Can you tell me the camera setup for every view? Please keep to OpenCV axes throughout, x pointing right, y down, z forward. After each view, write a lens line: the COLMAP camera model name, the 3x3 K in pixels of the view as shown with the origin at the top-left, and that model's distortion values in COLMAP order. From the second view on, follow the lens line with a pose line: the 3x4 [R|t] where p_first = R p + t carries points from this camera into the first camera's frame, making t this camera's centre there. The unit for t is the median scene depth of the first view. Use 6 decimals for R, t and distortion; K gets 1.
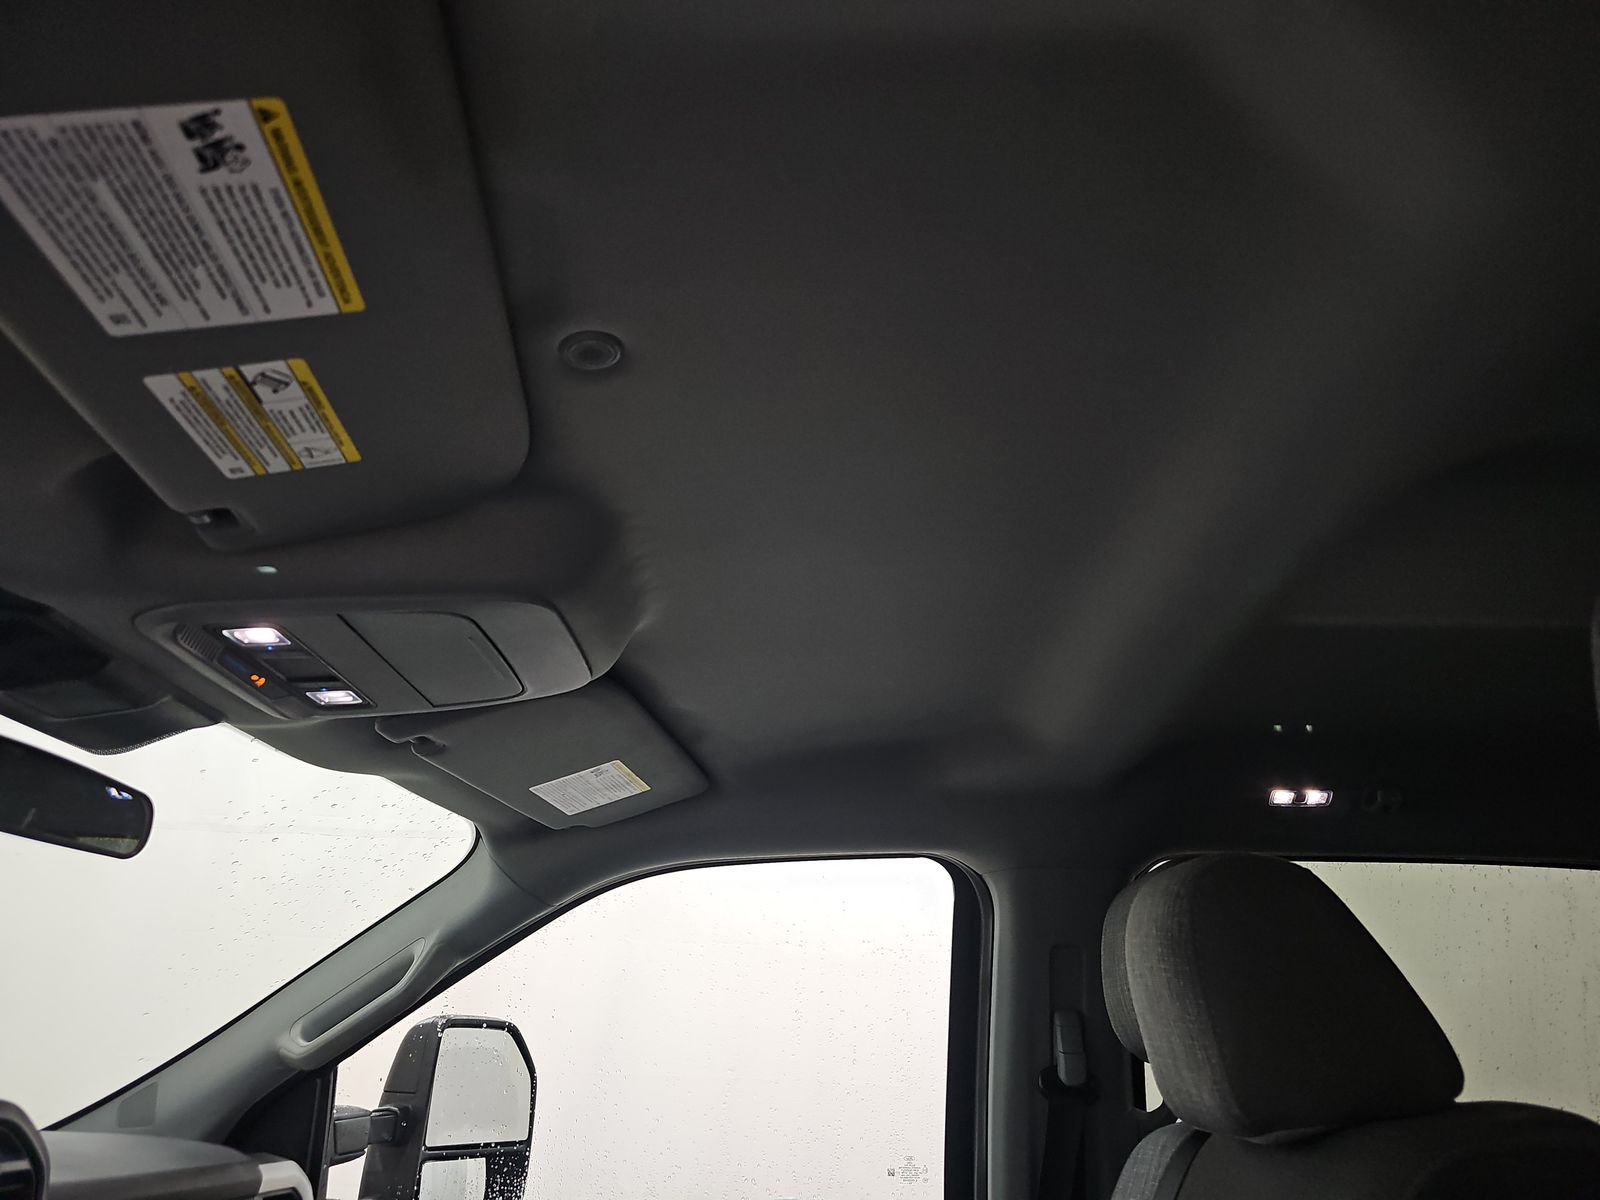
lens RADIAL K [[1066.7, 0, 806.6], [0, 1066.7, 589.3], [0, 0, 1]] dist [0.059404, -0.055917]
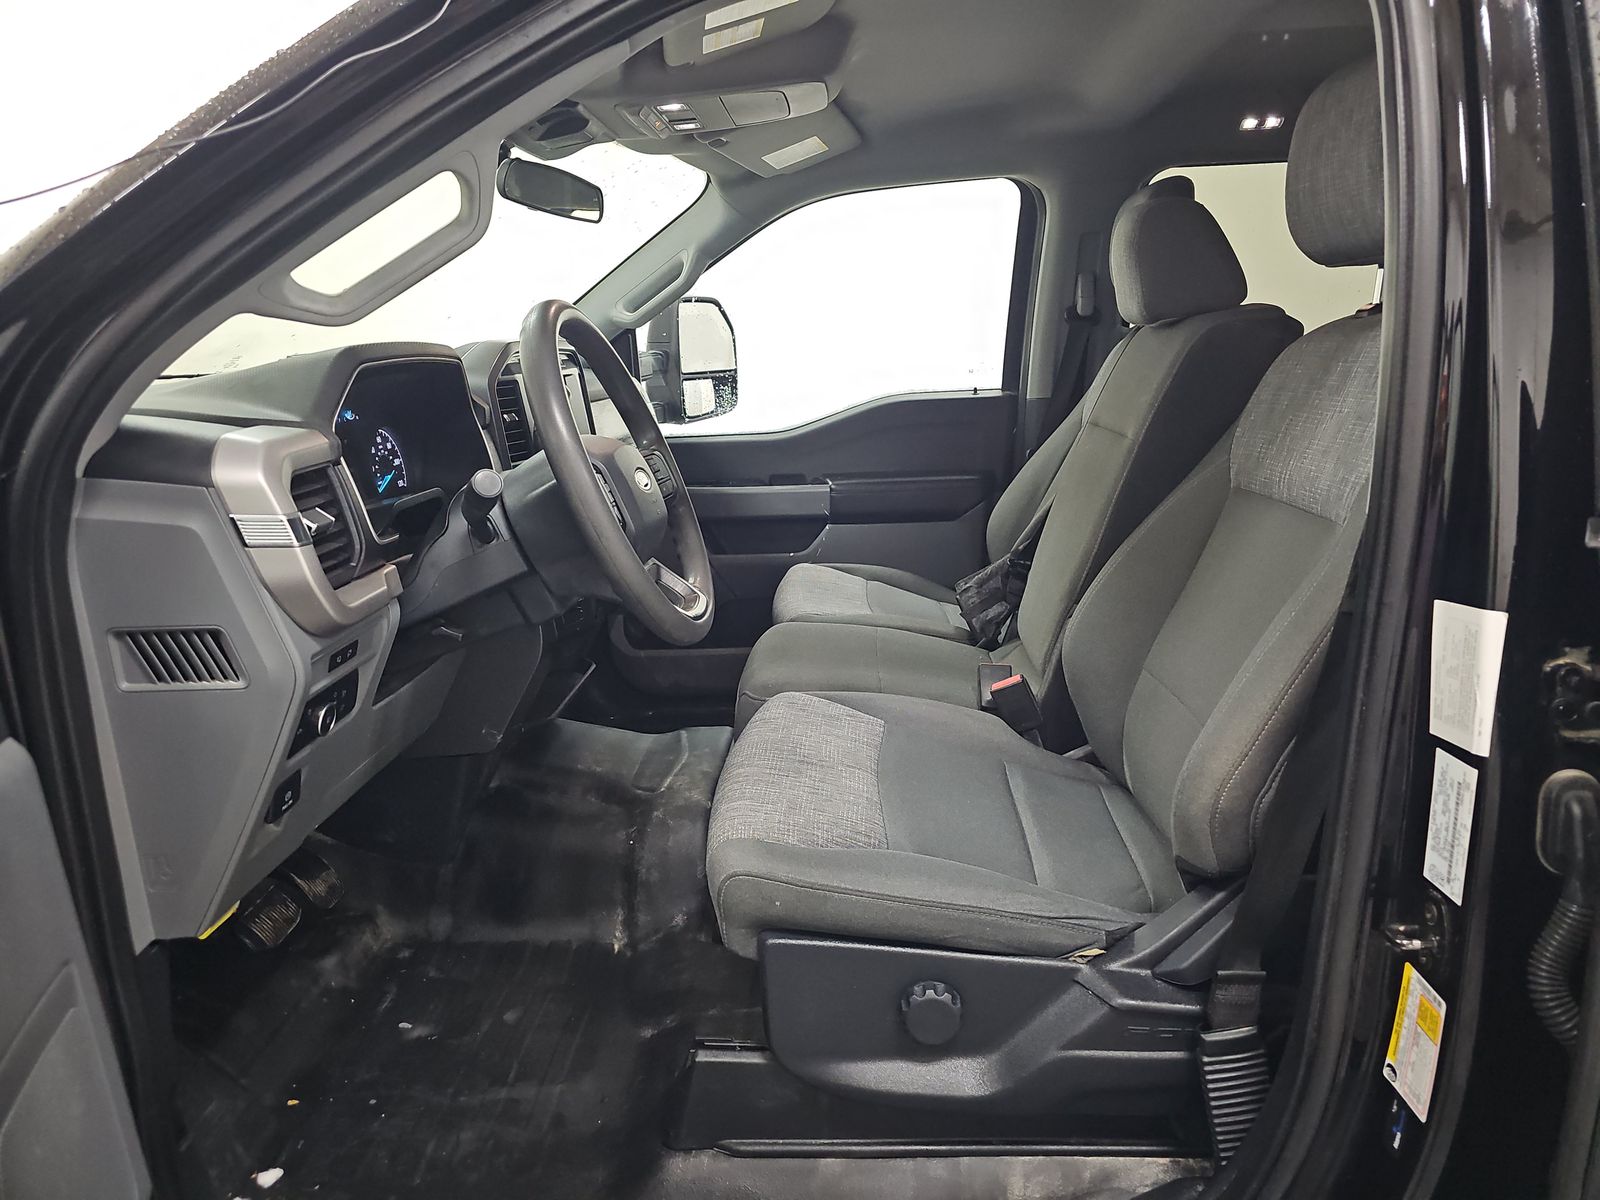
lens RADIAL K [[1066.7, 0, 806.6], [0, 1066.7, 589.3], [0, 0, 1]] dist [0.059404, -0.055917]
pose [[0.998011, -0.034333, -0.052867, -0.109961], [0.059409, 0.792691, 0.606722, -0.238269], [0.021077, -0.608657, 0.793154, -0.582141]]
